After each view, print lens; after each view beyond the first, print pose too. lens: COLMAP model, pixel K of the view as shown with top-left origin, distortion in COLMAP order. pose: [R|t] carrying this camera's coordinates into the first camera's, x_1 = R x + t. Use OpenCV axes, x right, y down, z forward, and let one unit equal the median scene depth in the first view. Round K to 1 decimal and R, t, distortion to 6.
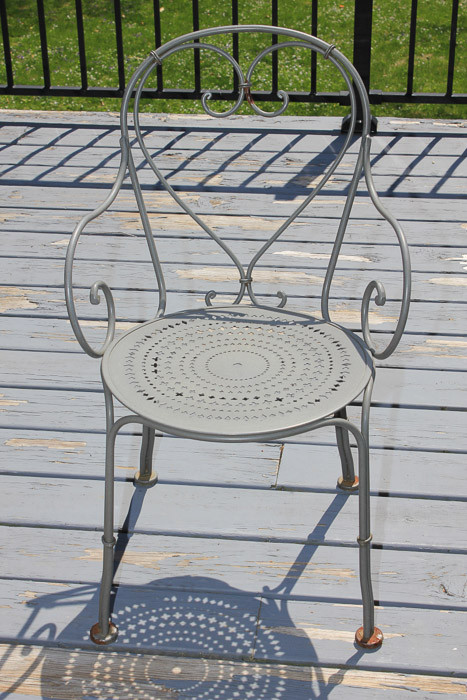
lens RADIAL K [[1155.7, 0, 235.9], [0, 1155.7, 384.8], [0, 0, 1]] dist [0.044689, 0.000000]
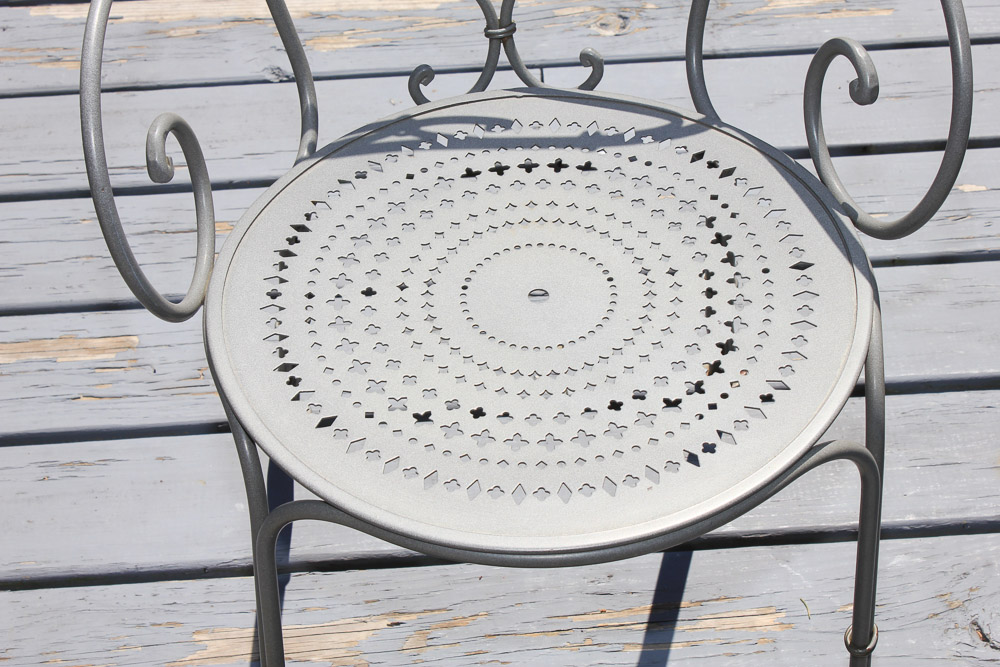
lens RADIAL K [[1848.7, 0, 504.4], [0, 1848.7, 330.8], [0, 0, 1]] dist [0.044628, 0.000000]
pose [[0.986773, -0.132230, 0.093774, -0.038879], [0.104525, 0.961162, 0.255427, -0.091434], [-0.123907, -0.242247, 0.962270, 0.194788]]
